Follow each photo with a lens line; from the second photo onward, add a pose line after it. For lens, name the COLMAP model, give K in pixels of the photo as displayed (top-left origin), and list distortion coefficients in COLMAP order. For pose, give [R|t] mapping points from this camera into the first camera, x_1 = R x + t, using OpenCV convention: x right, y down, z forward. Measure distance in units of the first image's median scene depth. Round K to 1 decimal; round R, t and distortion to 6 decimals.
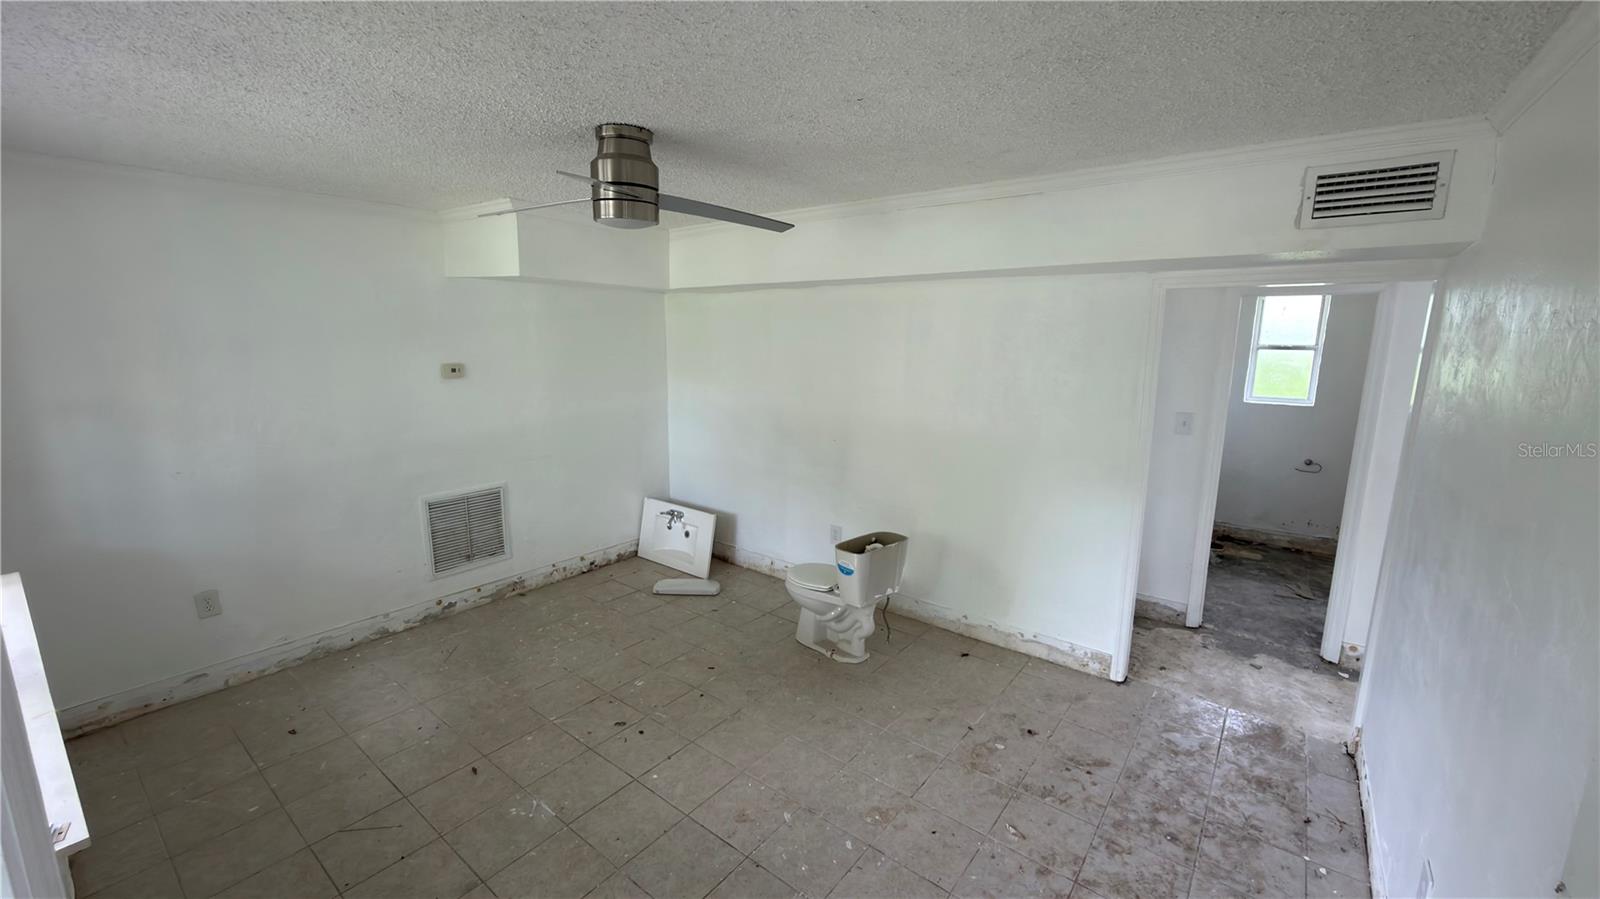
lens RADIAL K [[637.9, 0, 800.0], [0, 637.9, 449.5], [0, 0, 1]] dist [0.003222, 0.000165]
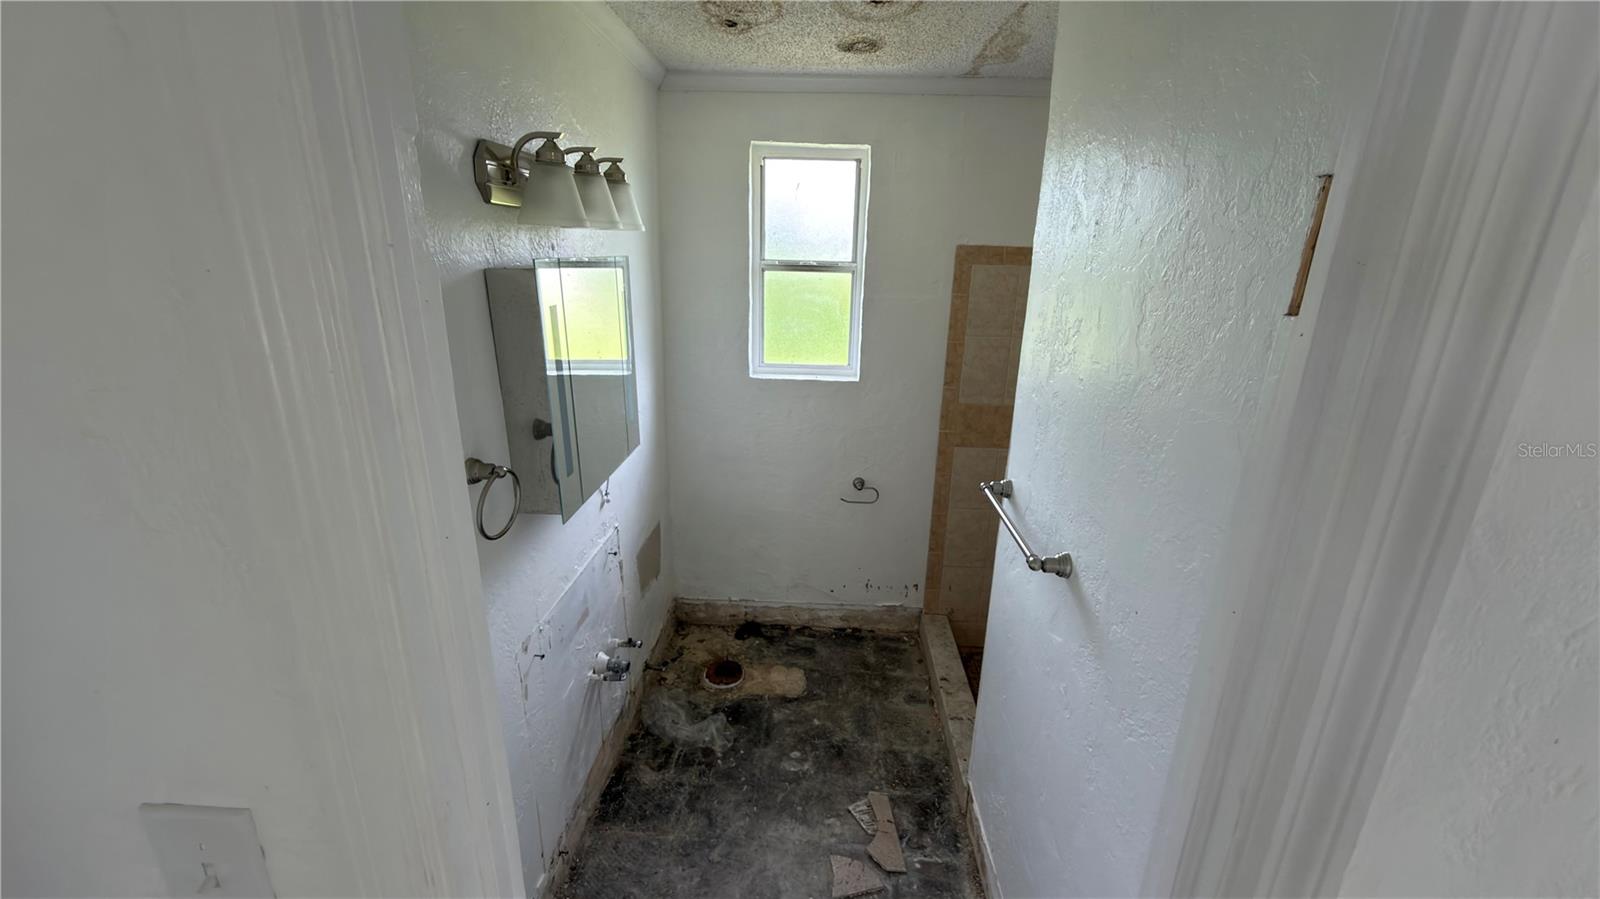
lens RADIAL K [[637.9, 0, 800.0], [0, 637.9, 449.5], [0, 0, 1]] dist [0.003222, 0.000165]
pose [[0.815045, -0.165236, 0.555337, 0.455868], [0.090100, 0.982958, 0.160234, -0.099802], [-0.572349, -0.080562, 0.816043, 0.585550]]
